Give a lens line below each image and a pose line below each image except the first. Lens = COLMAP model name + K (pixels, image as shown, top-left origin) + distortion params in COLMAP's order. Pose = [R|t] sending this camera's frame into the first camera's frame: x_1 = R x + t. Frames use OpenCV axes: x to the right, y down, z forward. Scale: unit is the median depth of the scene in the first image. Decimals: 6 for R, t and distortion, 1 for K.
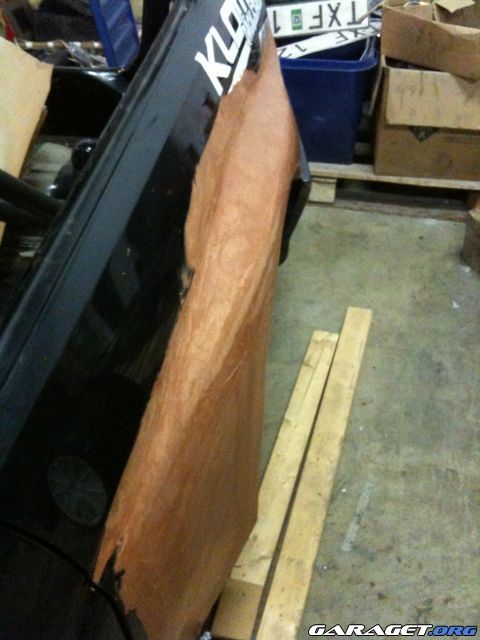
lens RADIAL K [[682.6, 0, 245.3], [0, 682.6, 323.0], [0, 0, 1]] dist [0.109604, -0.372866]
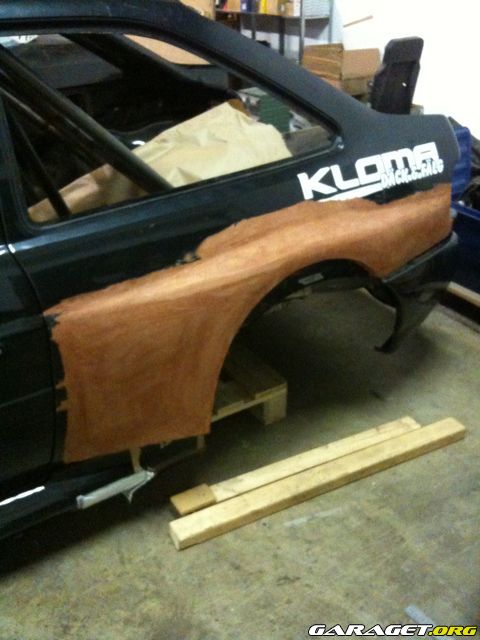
lens RADIAL K [[682.6, 0, 245.3], [0, 682.6, 323.0], [0, 0, 1]] dist [0.109604, -0.372866]
pose [[0.697966, 0.357107, -0.620740, 0.624031], [-0.474517, 0.879820, -0.027398, 0.037194], [0.536356, 0.313675, 0.783537, -0.197582]]
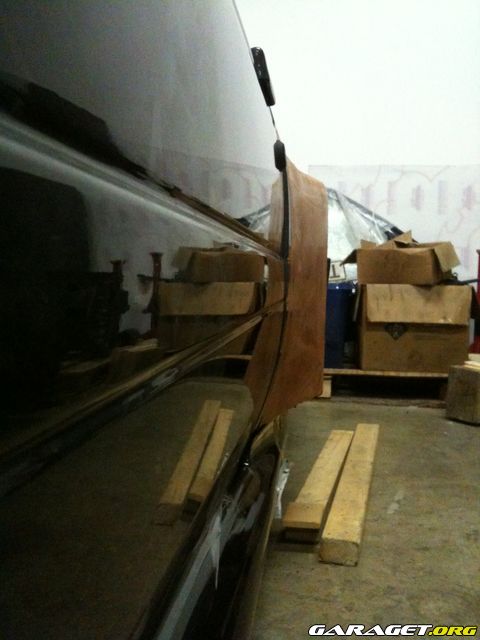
lens RADIAL K [[674.2, 0, 245.7], [0, 674.2, 322.3], [0, 0, 1]] dist [0.112756, -0.380472]
pose [[0.998025, 0.028105, 0.056187, -0.120523], [0.011591, 0.796625, -0.604363, 0.575015], [-0.061745, 0.603820, 0.794726, -0.024150]]
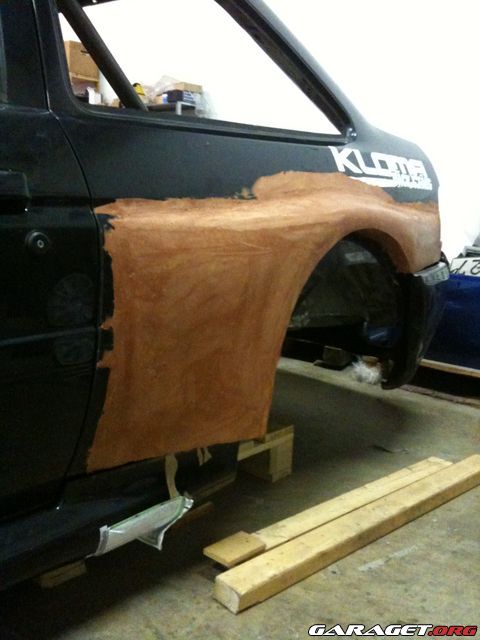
lens RADIAL K [[674.2, 0, 245.7], [0, 674.2, 322.3], [0, 0, 1]] dist [0.112756, -0.380472]
pose [[0.865971, 0.143648, -0.479018, 0.334278], [-0.368905, 0.830199, -0.417947, 0.396508], [0.337643, 0.538642, 0.771921, -0.031318]]
